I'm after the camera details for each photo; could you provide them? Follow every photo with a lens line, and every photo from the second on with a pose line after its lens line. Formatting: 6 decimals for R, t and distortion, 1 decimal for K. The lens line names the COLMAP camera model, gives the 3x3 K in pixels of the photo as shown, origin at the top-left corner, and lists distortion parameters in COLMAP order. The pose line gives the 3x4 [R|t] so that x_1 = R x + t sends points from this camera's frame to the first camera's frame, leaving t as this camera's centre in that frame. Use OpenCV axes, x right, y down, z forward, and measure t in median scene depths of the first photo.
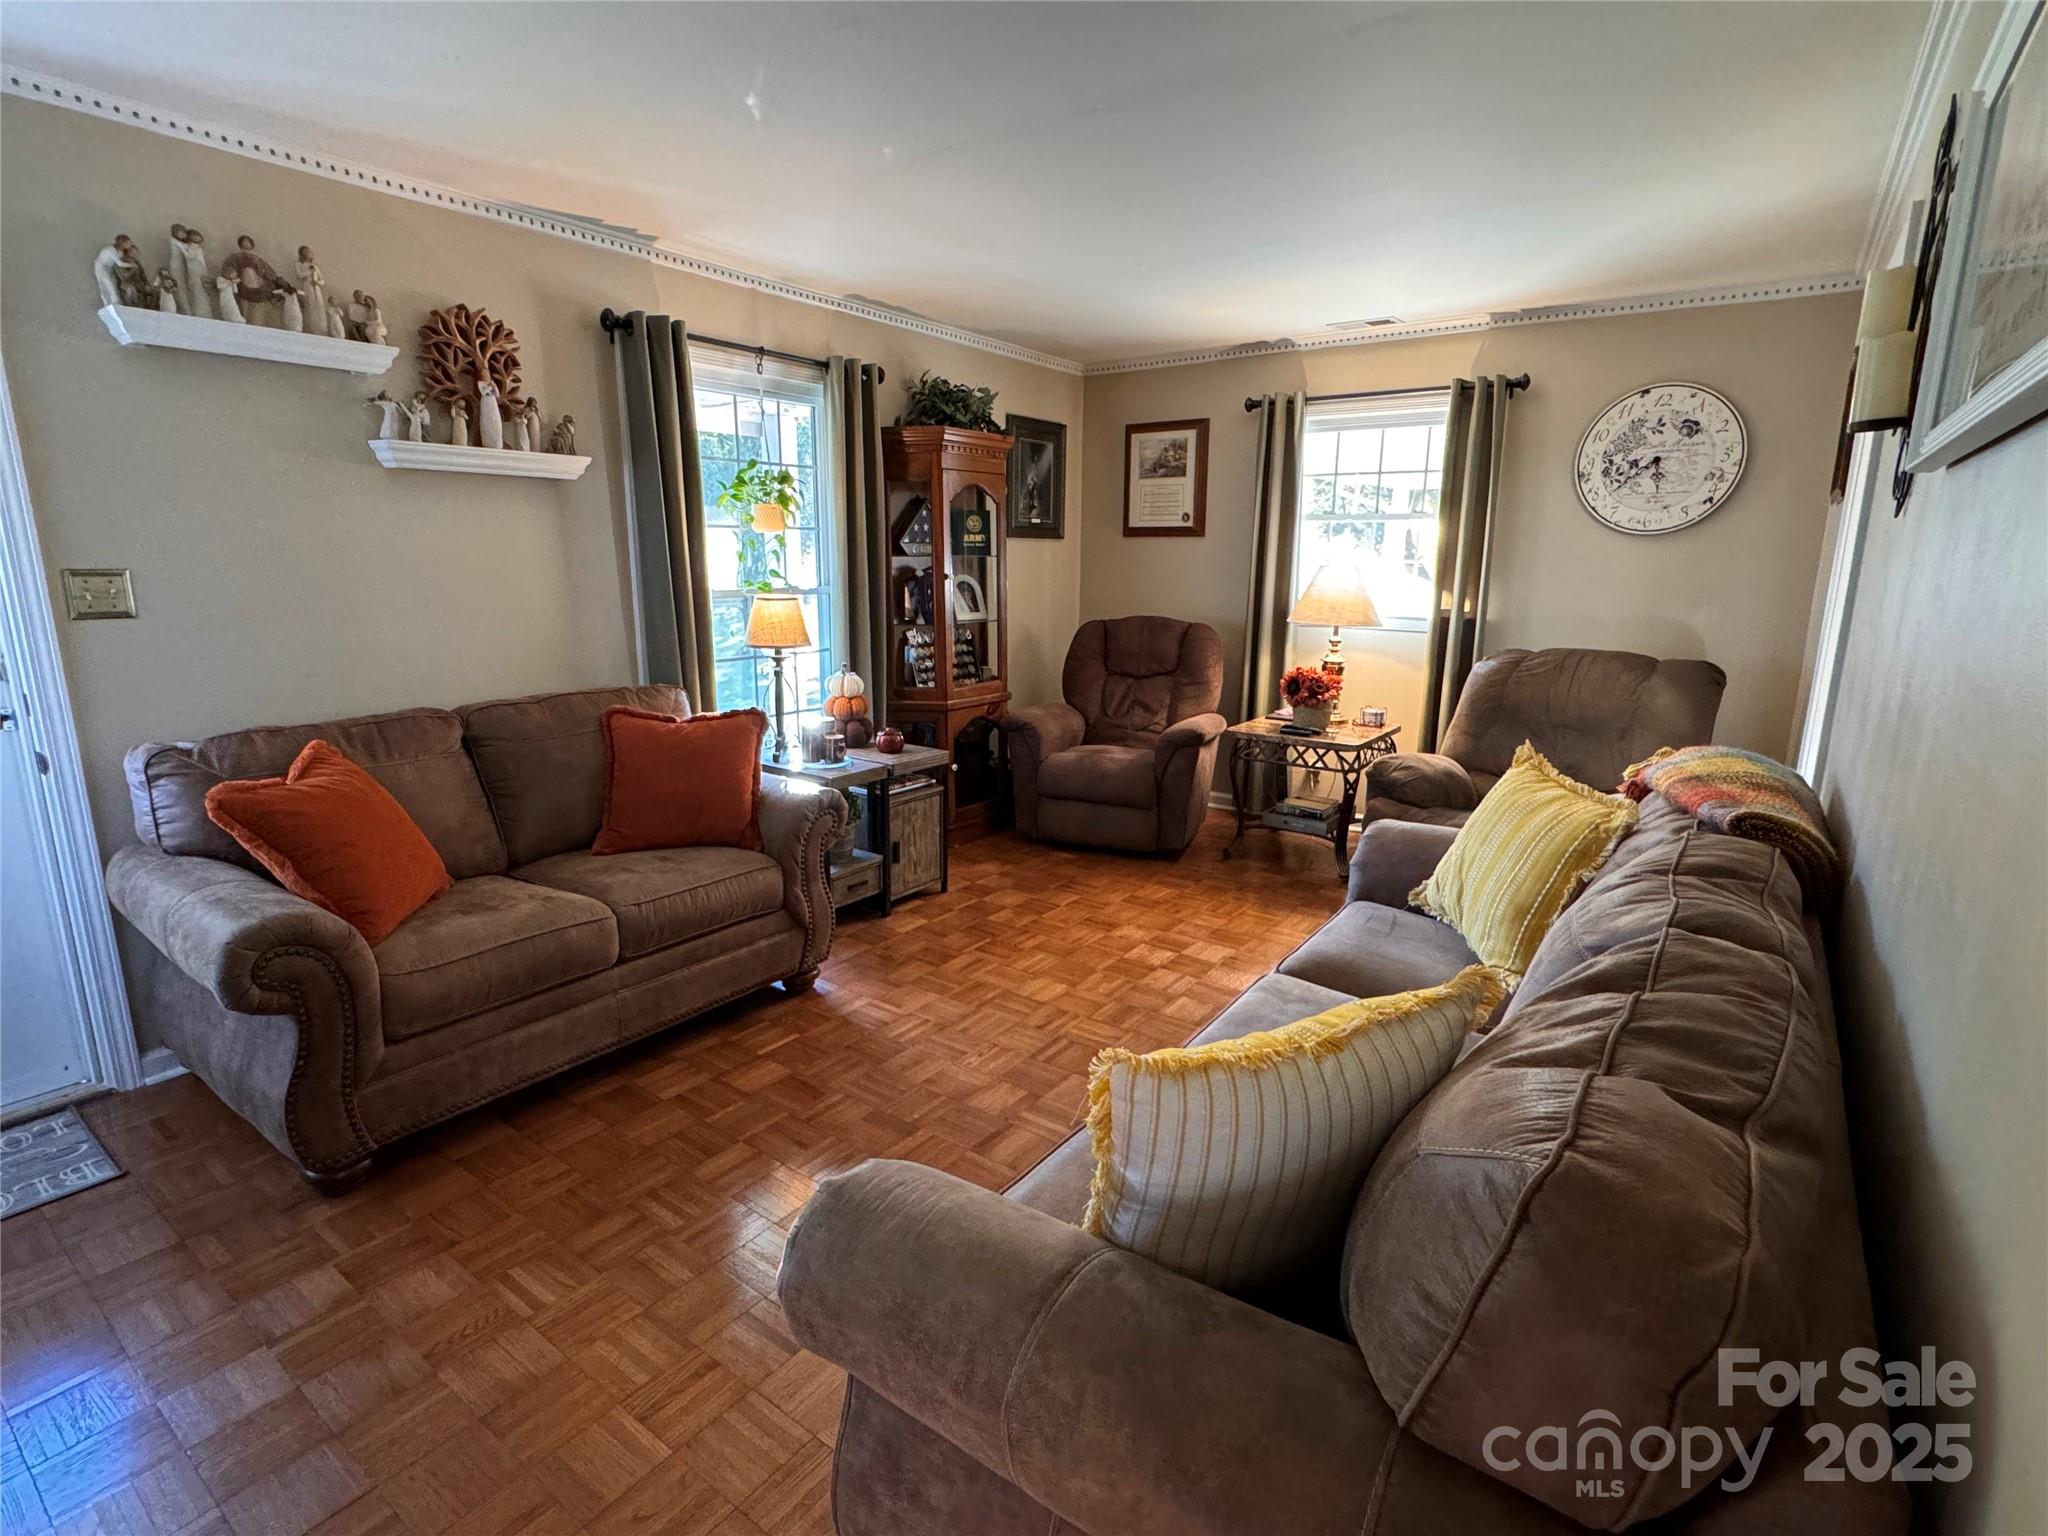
lens RADIAL K [[1006.0, 0, 1025.7], [0, 1006.0, 770.5], [0, 0, 1]] dist [-0.000808, 0.000819]
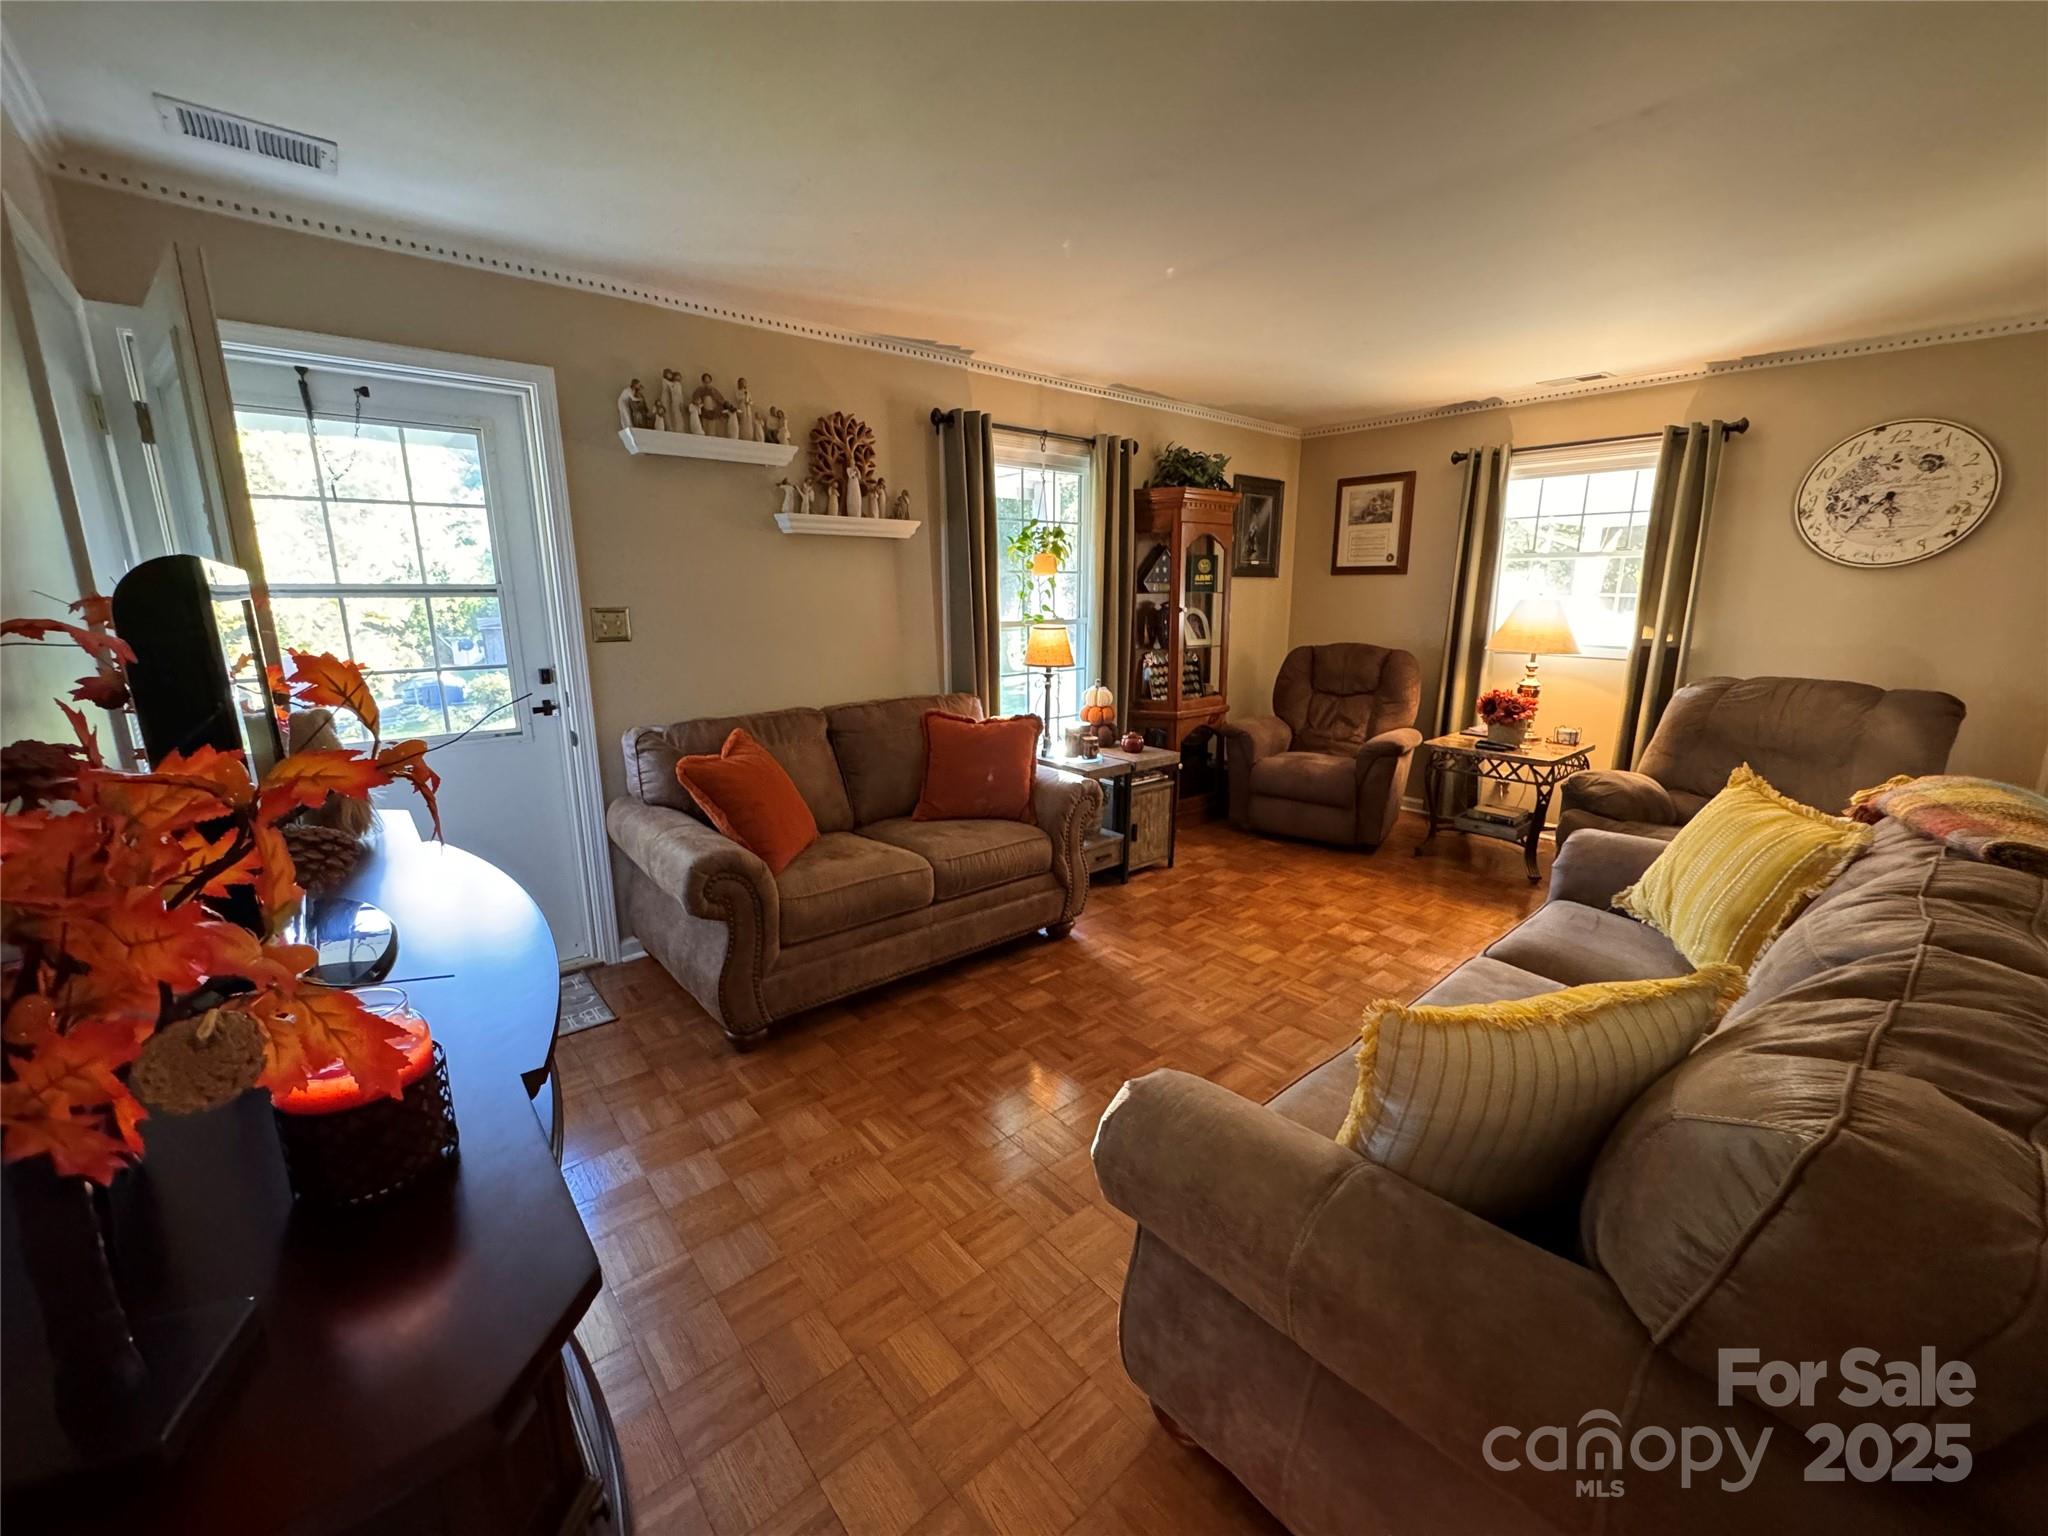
lens RADIAL K [[825.9, 0, 1024.0], [0, 825.9, 768.0], [0, 0, 1]] dist [-0.000677, 0.000167]
pose [[0.972973, 0.041156, -0.227224, -0.036930], [-0.040774, 0.999148, 0.006379, 0.000775], [0.227293, 0.003058, 0.973822, -0.026107]]
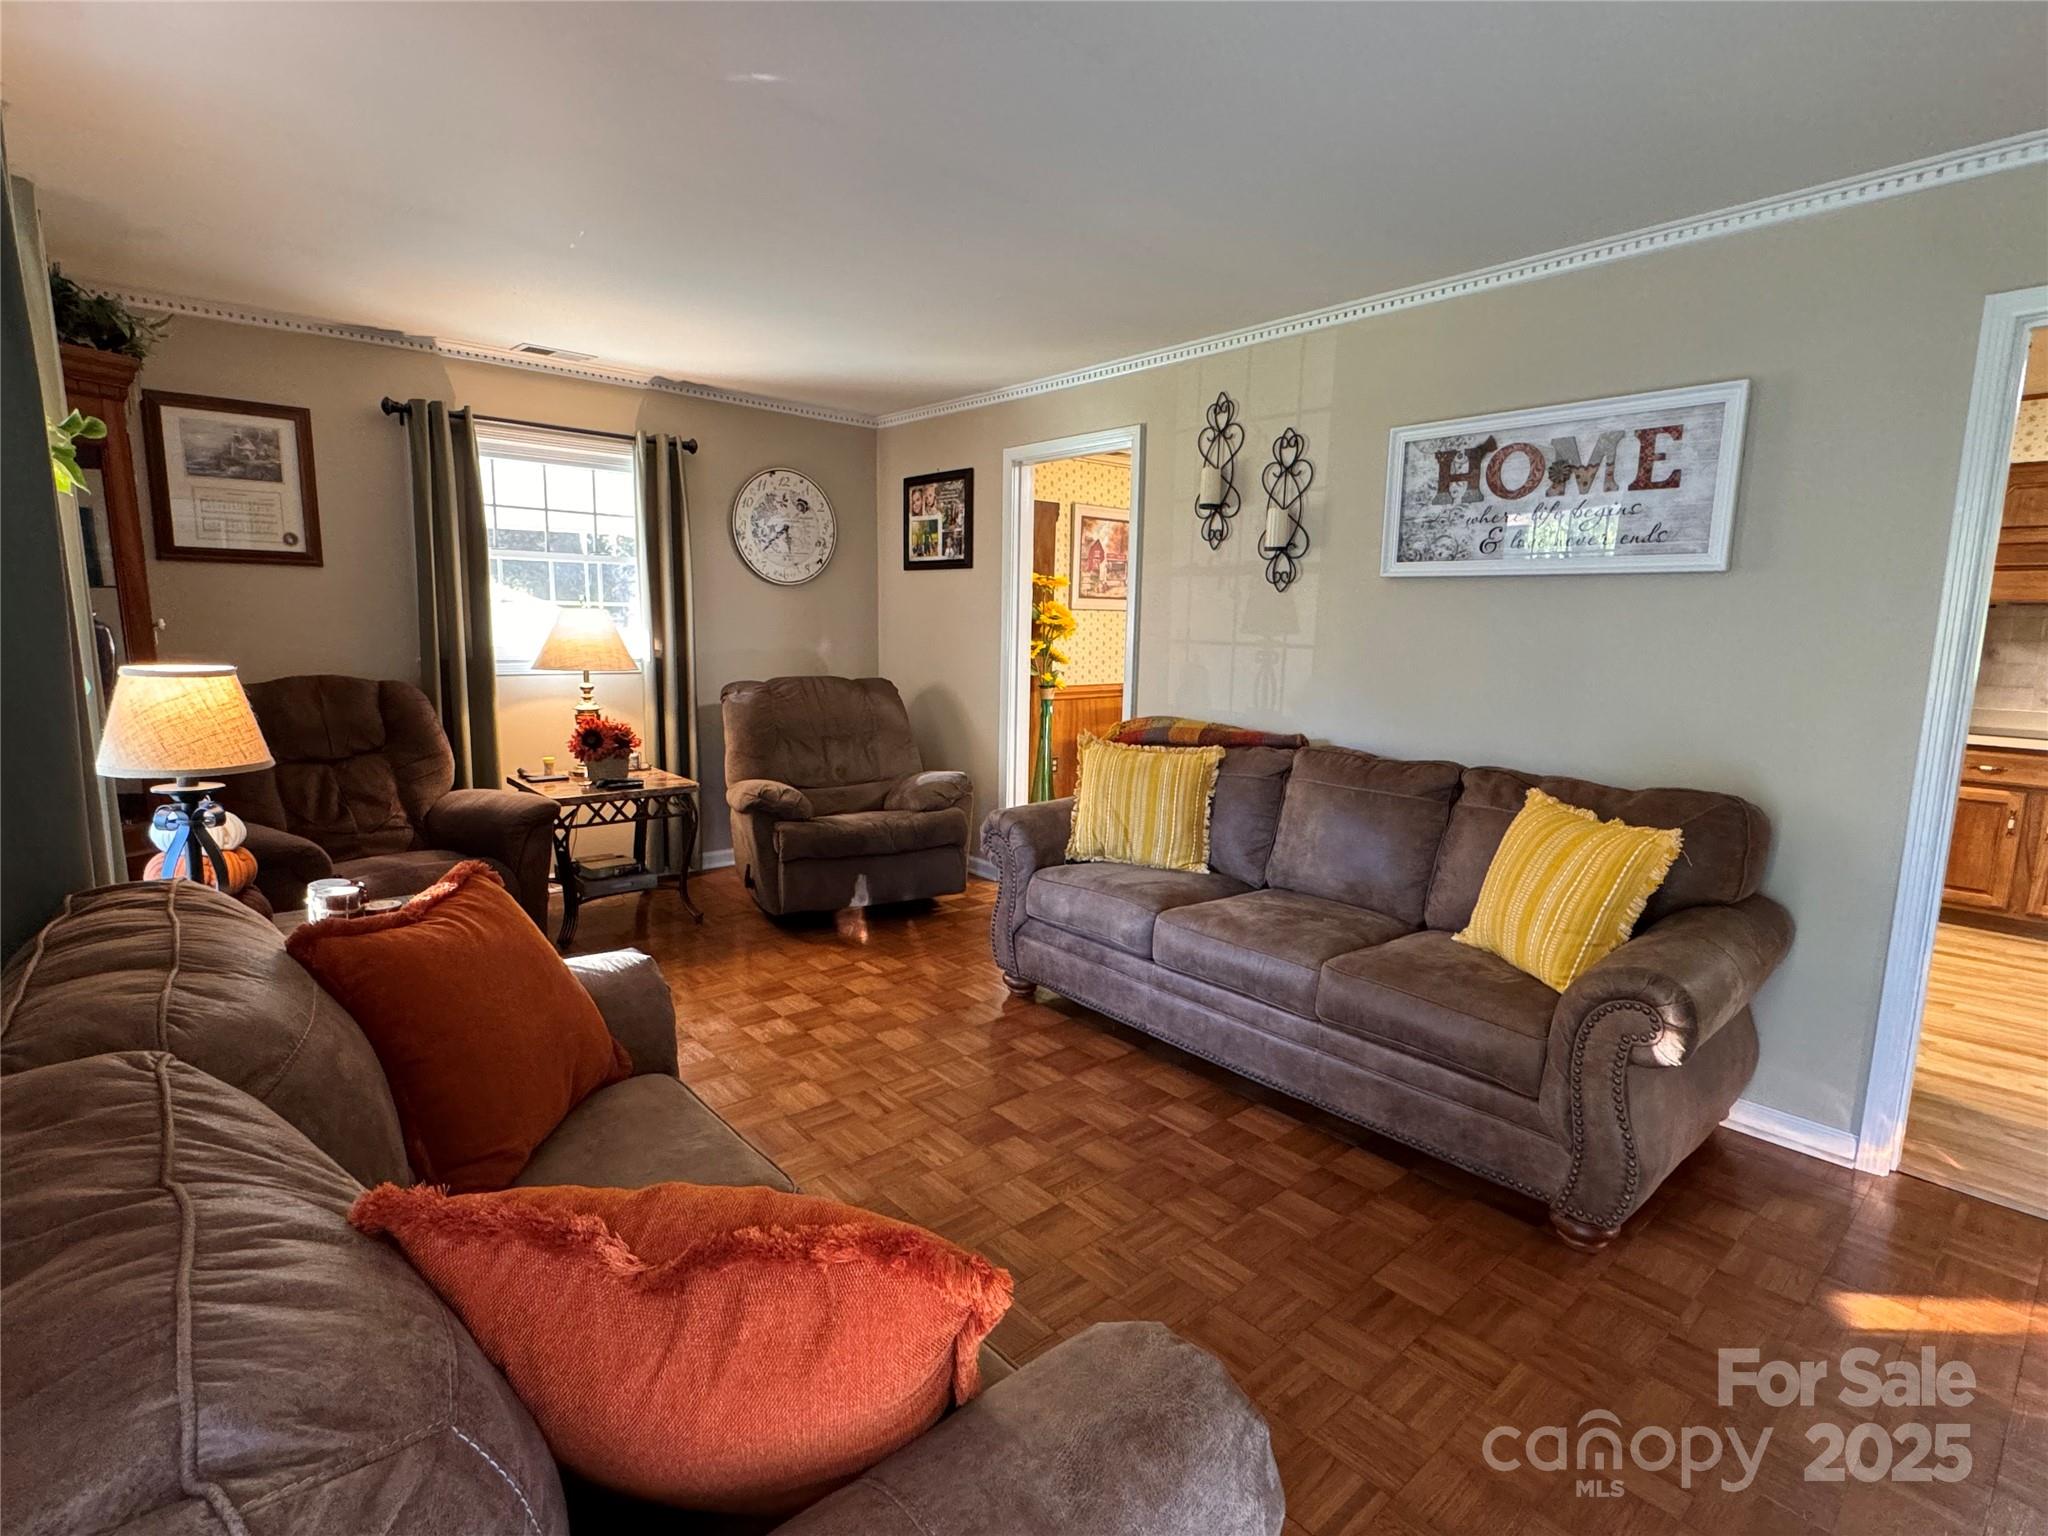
lens RADIAL K [[1006.0, 0, 1025.7], [0, 1006.0, 770.5], [0, 0, 1]] dist [-0.000808, 0.000819]
pose [[0.217290, -0.153980, 0.963885, -0.692475], [0.182695, 0.976444, 0.114801, -0.115342], [-0.958857, 0.151152, 0.240303, 0.526286]]
